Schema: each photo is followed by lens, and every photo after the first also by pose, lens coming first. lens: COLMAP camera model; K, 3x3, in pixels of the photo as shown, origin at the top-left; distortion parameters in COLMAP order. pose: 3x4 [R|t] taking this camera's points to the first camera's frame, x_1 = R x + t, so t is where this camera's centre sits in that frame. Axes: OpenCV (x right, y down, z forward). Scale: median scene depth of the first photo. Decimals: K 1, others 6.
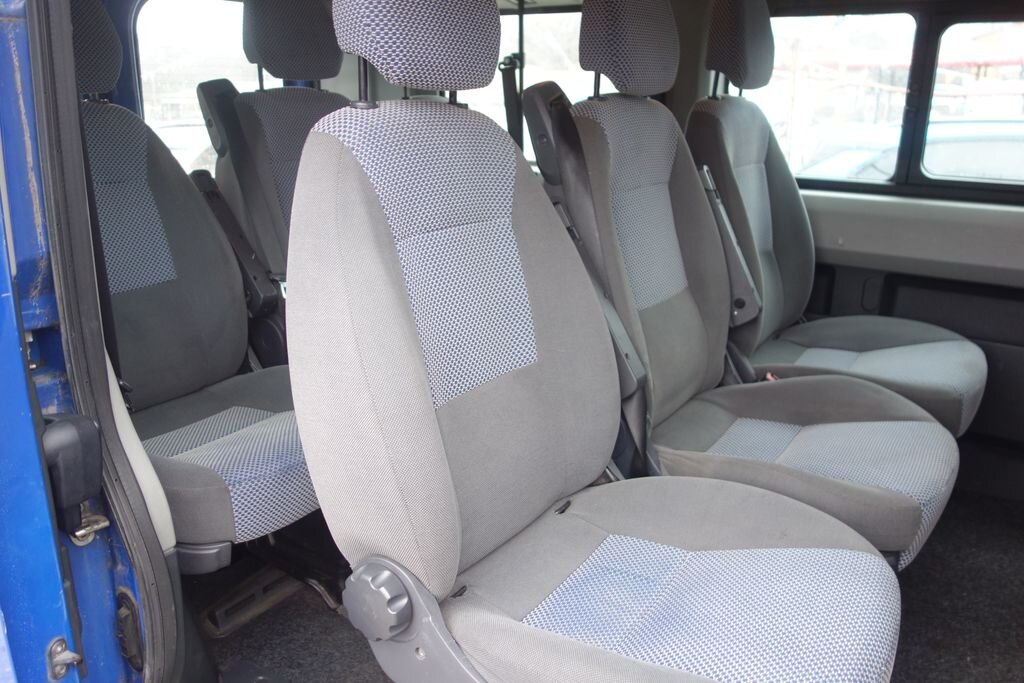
lens RADIAL K [[814.4, 0, 512.0], [0, 814.4, 341.5], [0, 0, 1]] dist [-0.000643, 0.000743]
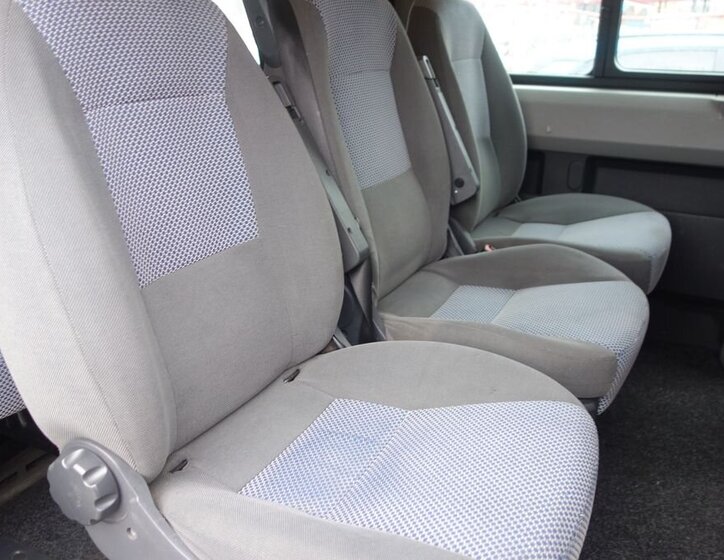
lens RADIAL K [[680.8, 0, 362.0], [0, 680.8, 280.0], [0, 0, 1]] dist [0.001673, 0.004864]
pose [[0.993608, -0.043929, 0.103987, 0.053574], [0.036744, 0.996868, 0.070034, 0.017791], [-0.106738, -0.065766, 0.992110, 0.101185]]
